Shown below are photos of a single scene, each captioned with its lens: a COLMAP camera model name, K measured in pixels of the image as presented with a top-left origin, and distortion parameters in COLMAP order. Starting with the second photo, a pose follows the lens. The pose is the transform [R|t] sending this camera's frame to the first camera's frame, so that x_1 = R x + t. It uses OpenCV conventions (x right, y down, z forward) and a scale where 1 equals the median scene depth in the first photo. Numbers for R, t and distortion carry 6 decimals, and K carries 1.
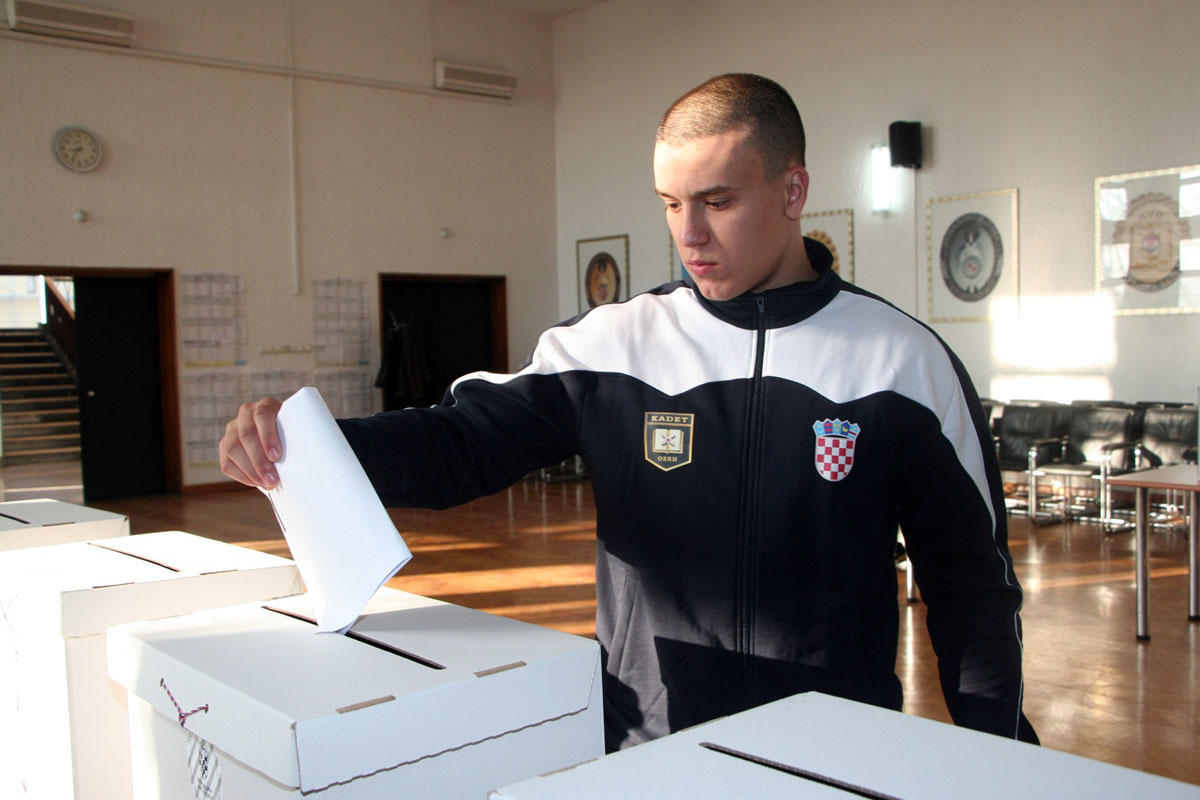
lens RADIAL K [[1224.7, 0, 600.0], [0, 1224.7, 400.0], [0, 0, 1]] dist [-0.128342, 0.312444]
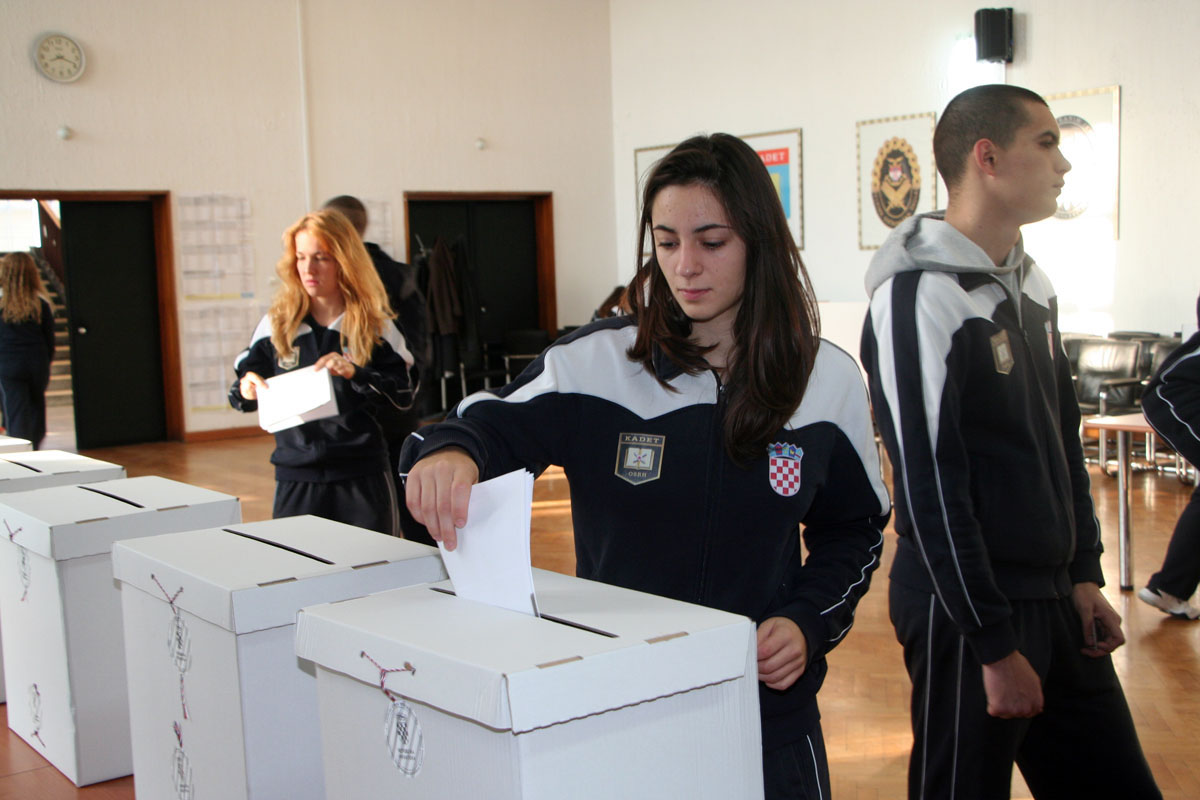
lens RADIAL K [[1510.6, 0, 600.0], [0, 1510.6, 400.0], [0, 0, 1]] dist [-0.025070, 0.363065]
pose [[0.996339, -0.001476, -0.085479, 0.058099], [0.005572, 0.998846, 0.047706, -0.005041], [0.085310, -0.048007, 0.995197, -0.091125]]
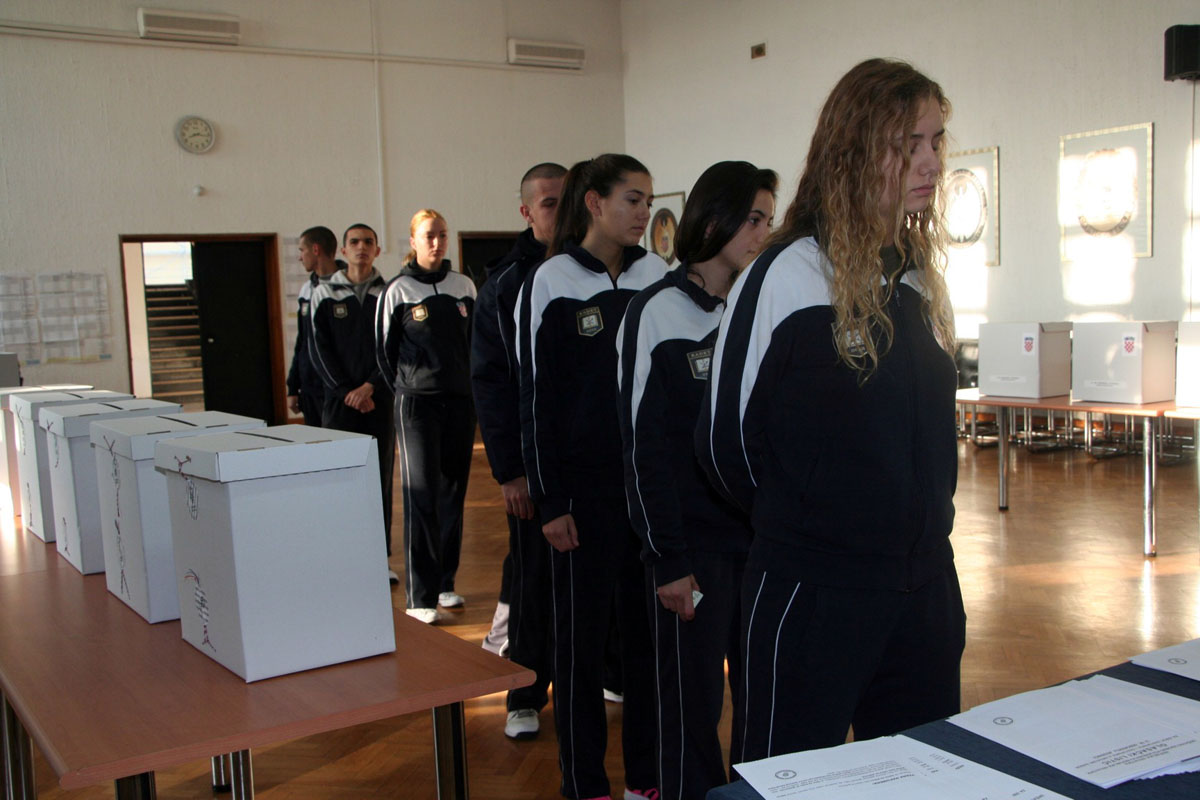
lens RADIAL K [[1250.1, 0, 600.0], [0, 1250.1, 400.0], [0, 0, 1]] dist [-0.095329, 0.225079]
pose [[0.990579, -0.002612, -0.136918, 0.116580], [0.008358, 0.999107, 0.041409, 0.005409], [0.136688, -0.042164, 0.989717, -0.146605]]
